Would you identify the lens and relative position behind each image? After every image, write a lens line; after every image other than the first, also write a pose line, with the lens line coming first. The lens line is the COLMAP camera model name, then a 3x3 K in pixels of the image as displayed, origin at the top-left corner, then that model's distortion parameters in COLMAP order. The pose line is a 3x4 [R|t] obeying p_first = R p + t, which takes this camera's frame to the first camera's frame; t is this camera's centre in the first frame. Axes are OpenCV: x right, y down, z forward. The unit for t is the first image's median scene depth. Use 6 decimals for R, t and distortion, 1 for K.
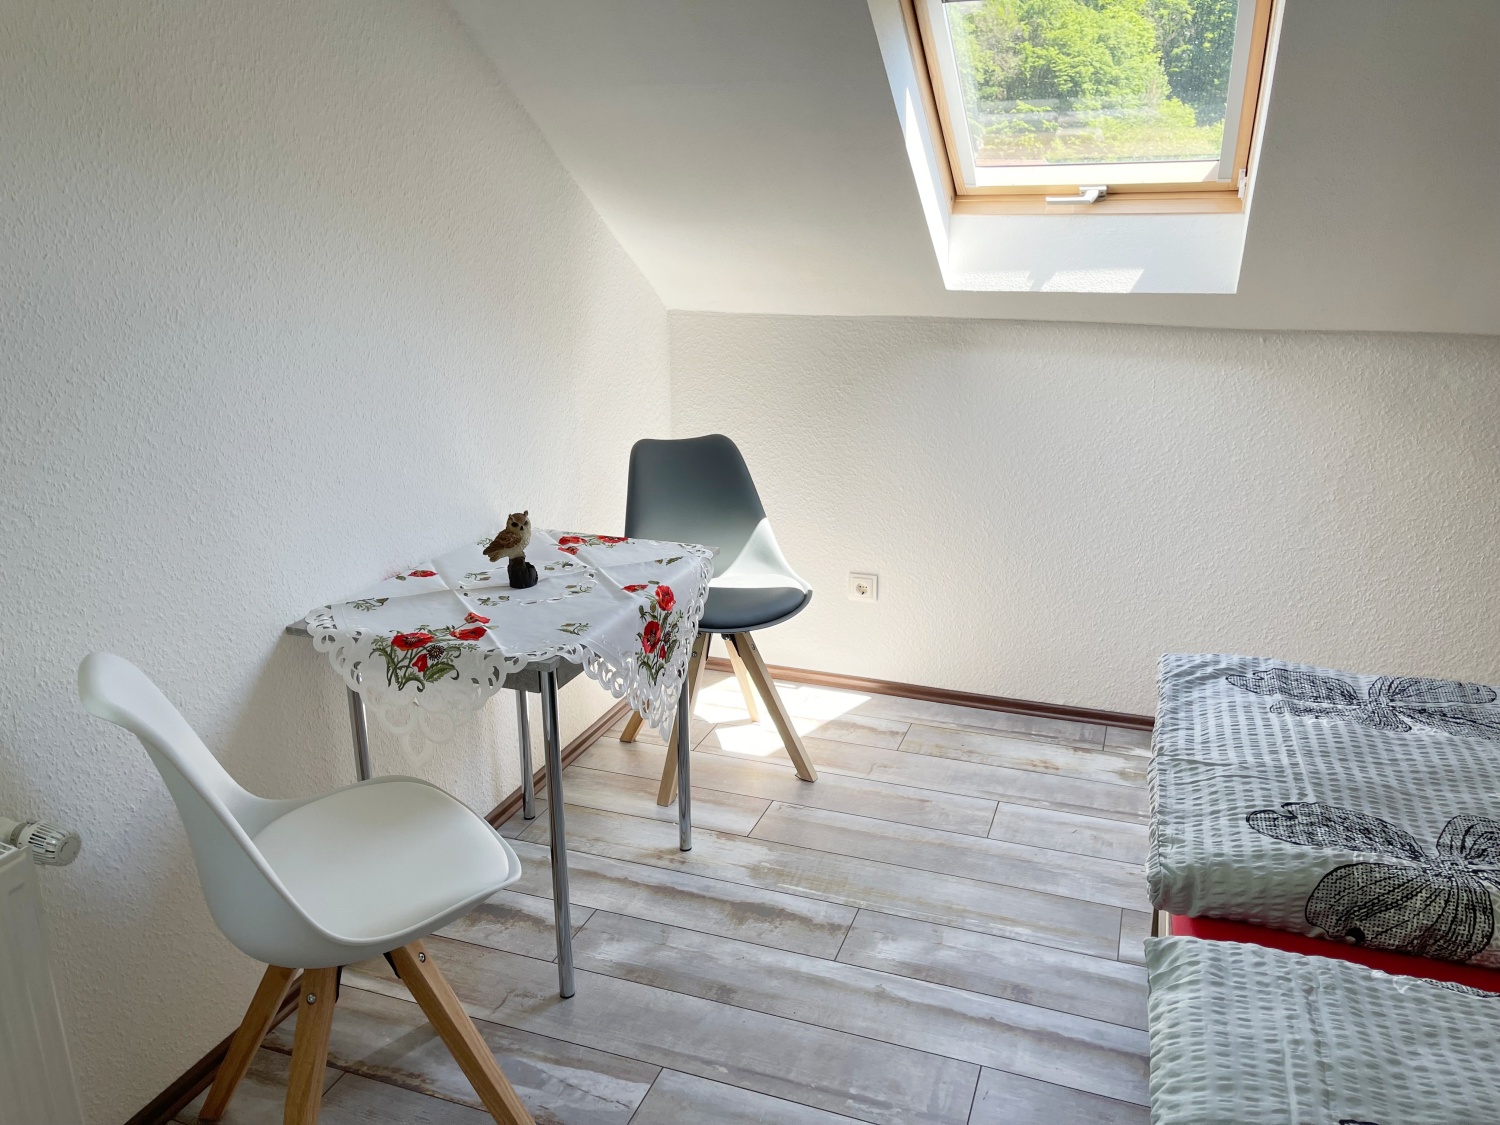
lens RADIAL K [[1147.8, 0, 750.0], [0, 1147.8, 562.5], [0, 0, 1]] dist [0.134722, -0.179735]
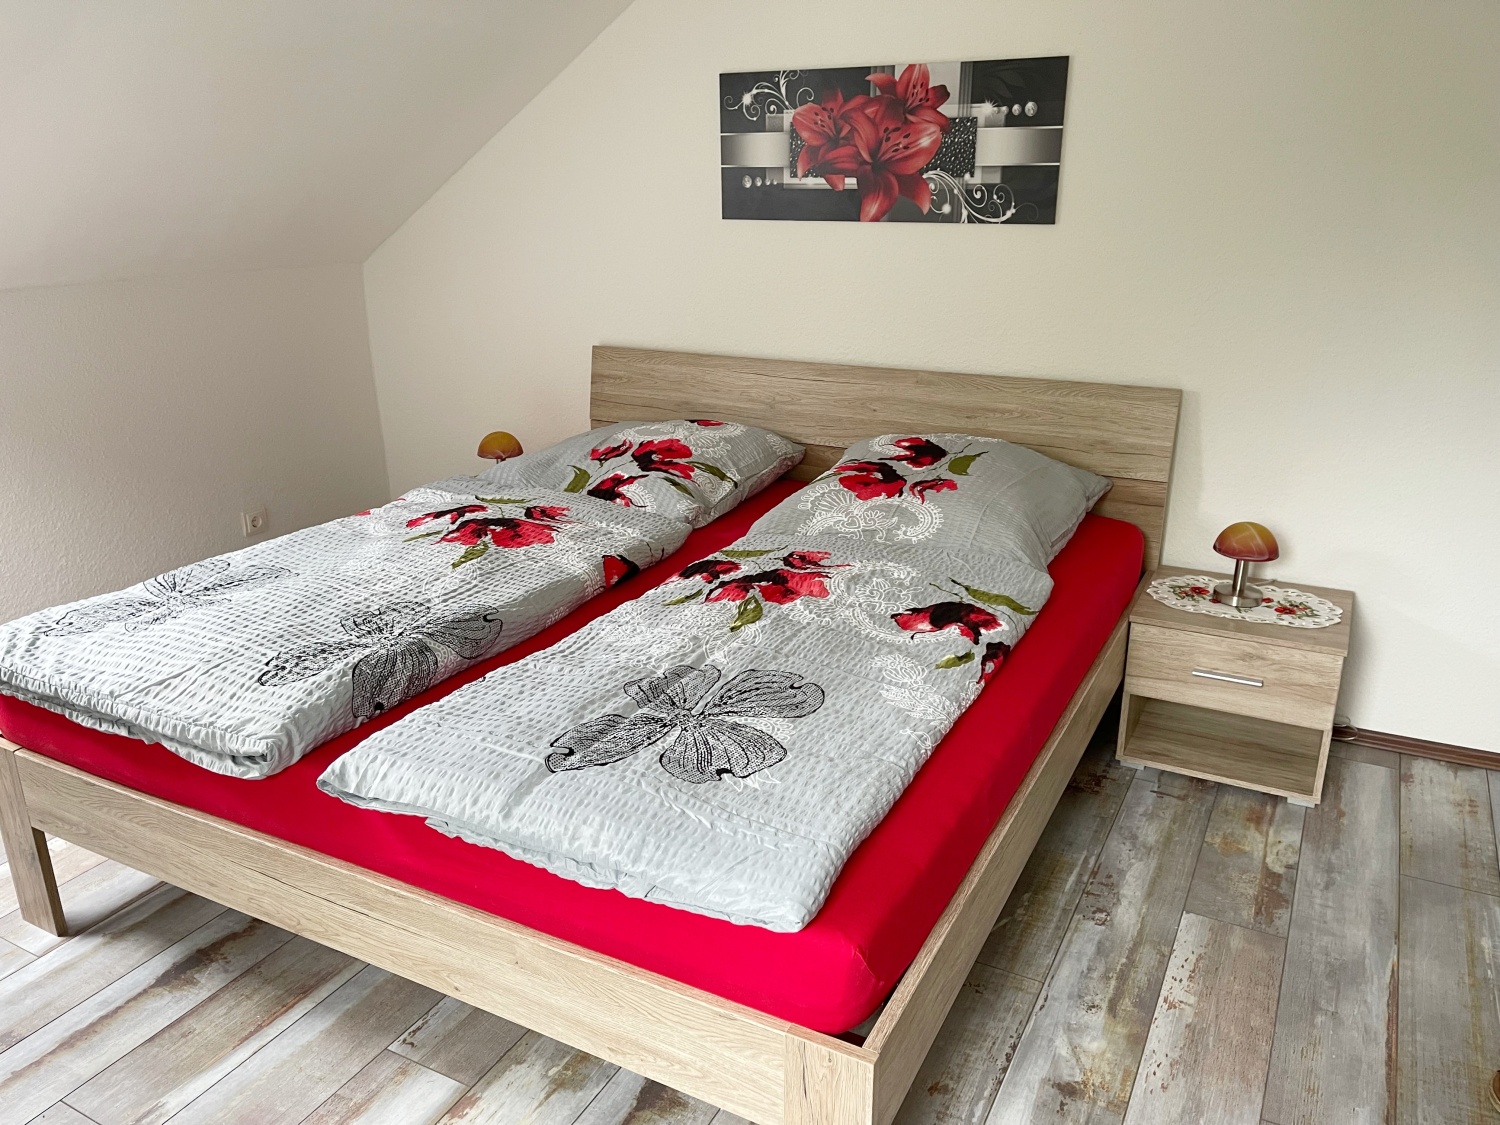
lens RADIAL K [[1147.8, 0, 750.0], [0, 1147.8, 562.5], [0, 0, 1]] dist [0.134722, -0.179735]
pose [[0.143493, -0.315850, 0.937896, -0.670949], [0.289054, 0.919754, 0.265517, -0.083693], [-0.946497, 0.233003, 0.223276, 0.231891]]
